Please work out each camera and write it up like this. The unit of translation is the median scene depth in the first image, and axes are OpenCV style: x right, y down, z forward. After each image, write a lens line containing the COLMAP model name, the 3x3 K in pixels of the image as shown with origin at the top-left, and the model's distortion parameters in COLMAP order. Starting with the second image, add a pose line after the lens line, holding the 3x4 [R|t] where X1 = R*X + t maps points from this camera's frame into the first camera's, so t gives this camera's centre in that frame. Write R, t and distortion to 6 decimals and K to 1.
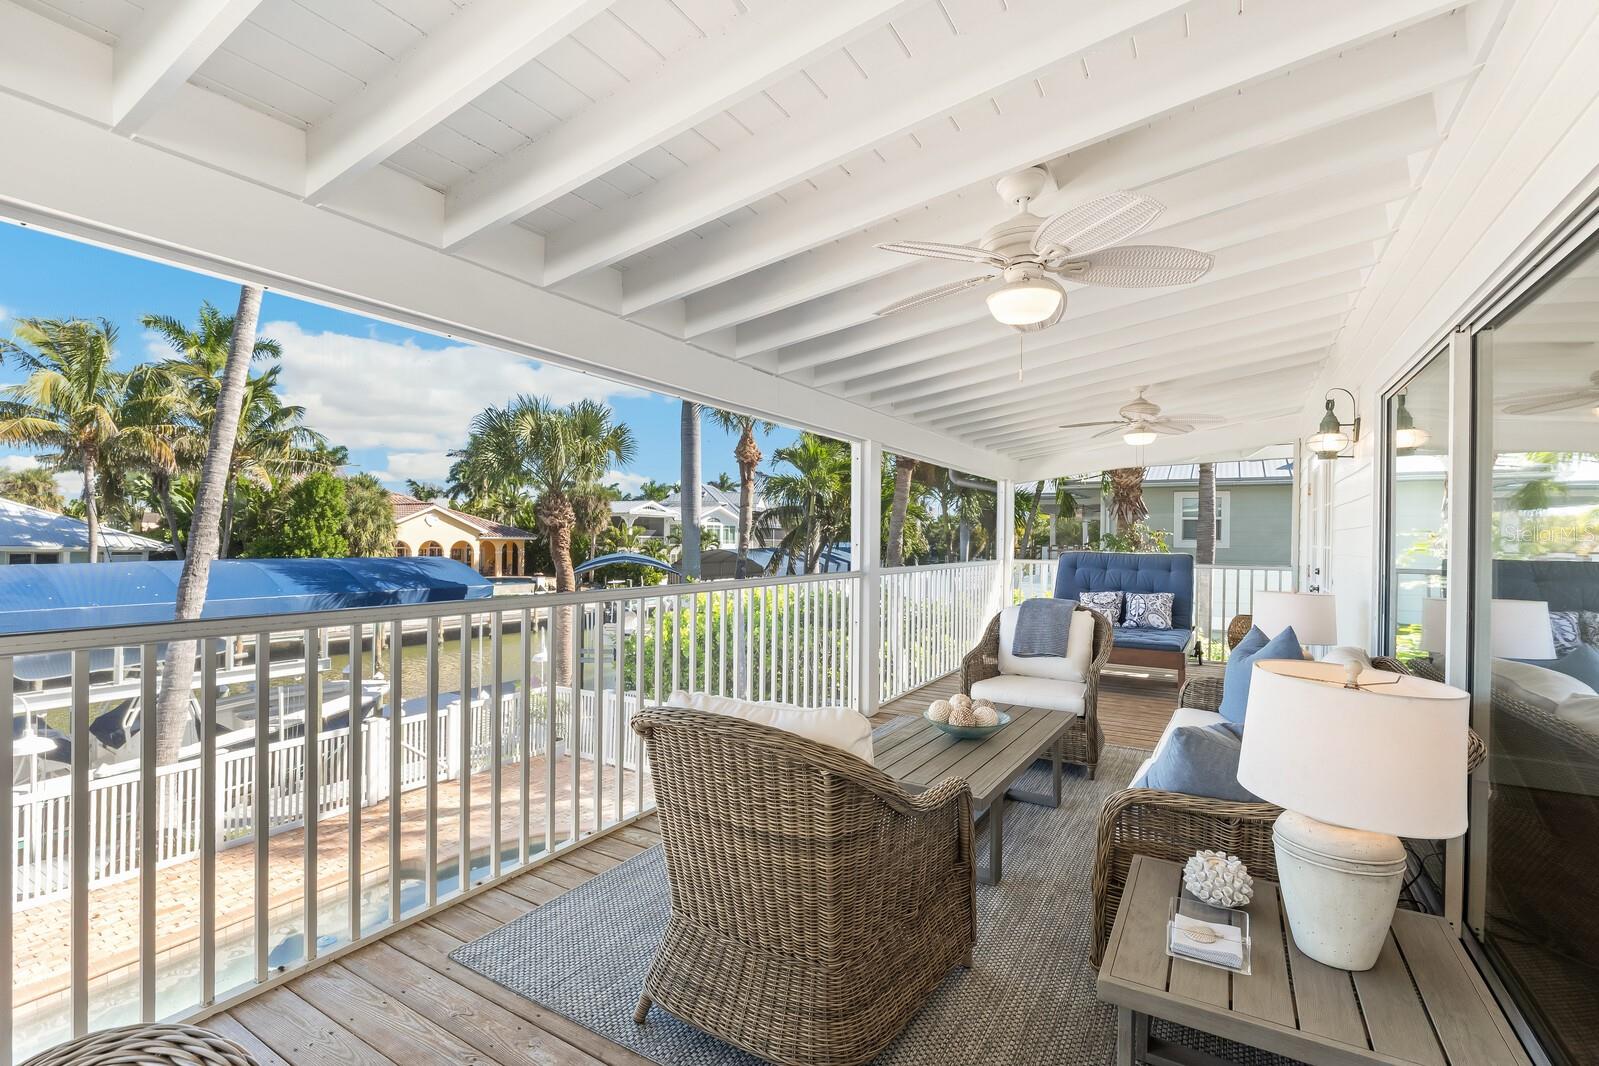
lens RADIAL K [[753.5, 0, 780.0], [0, 753.5, 515.7], [0, 0, 1]] dist [0.001326, 0.078639]
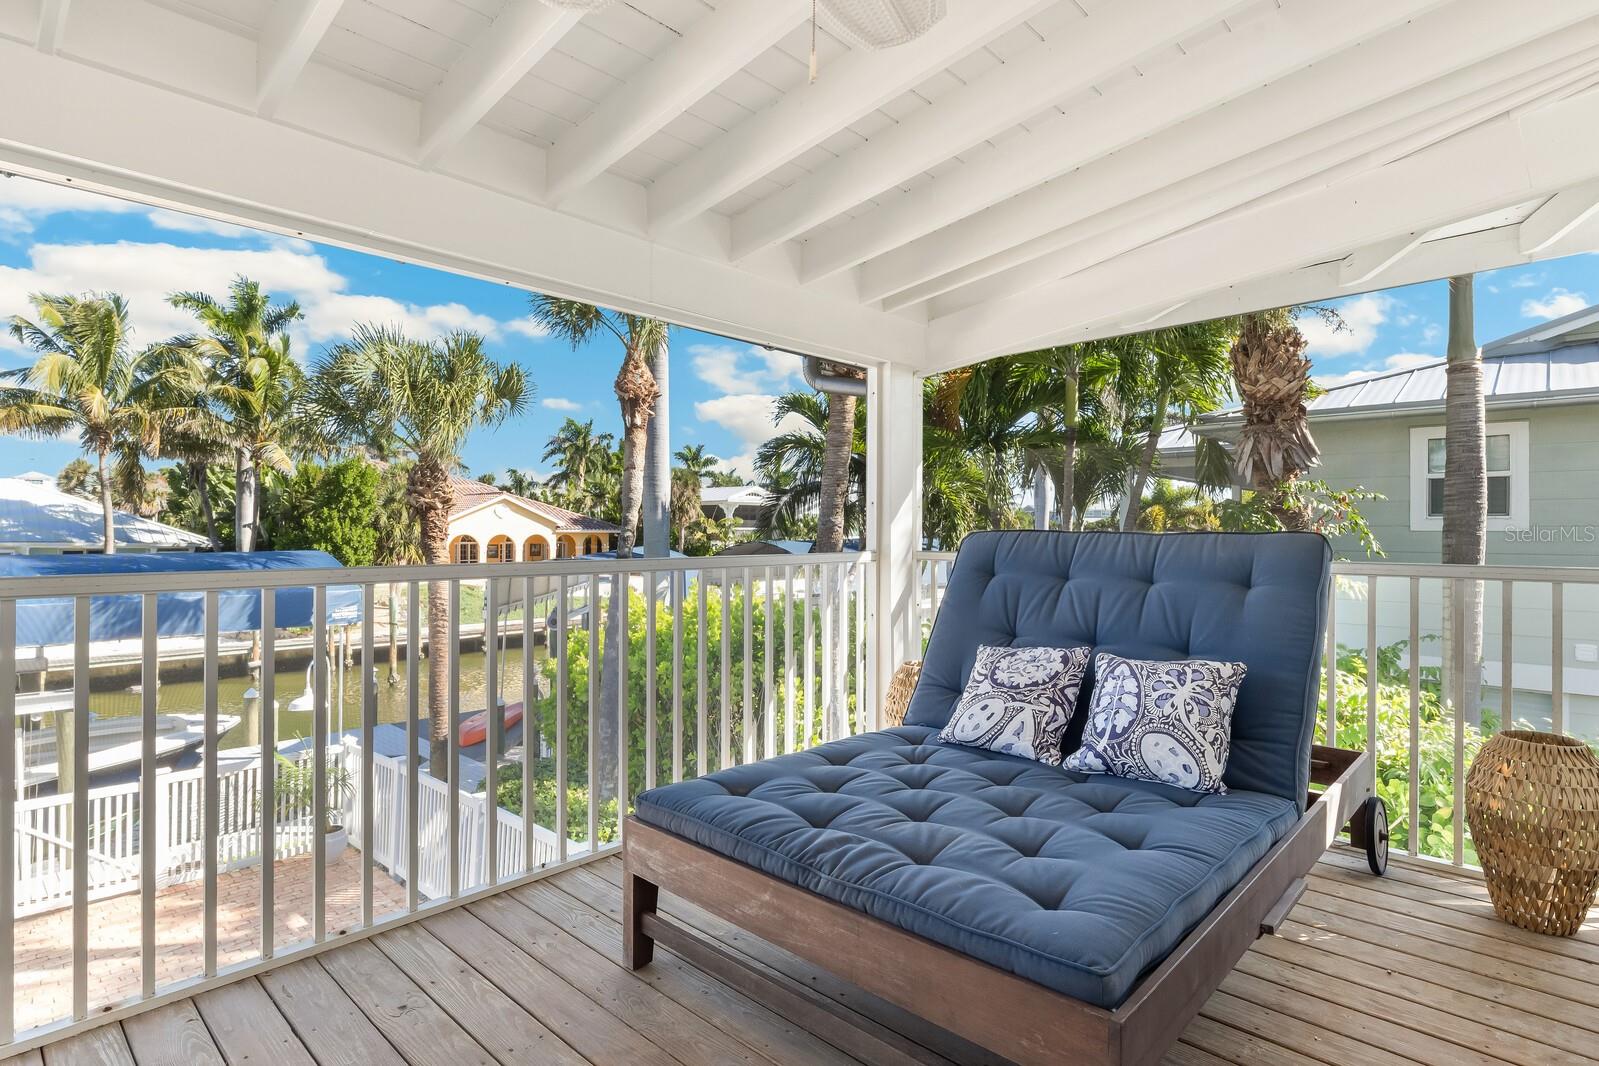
lens RADIAL K [[825.2, 0, 799.5], [0, 825.2, 533.0], [0, 0, 1]] dist [0.000403, -0.000656]
pose [[0.979953, -0.006613, -0.199121, 0.151938], [0.012678, 0.999493, 0.029198, 0.014712], [0.198827, -0.031137, 0.979540, 0.239154]]
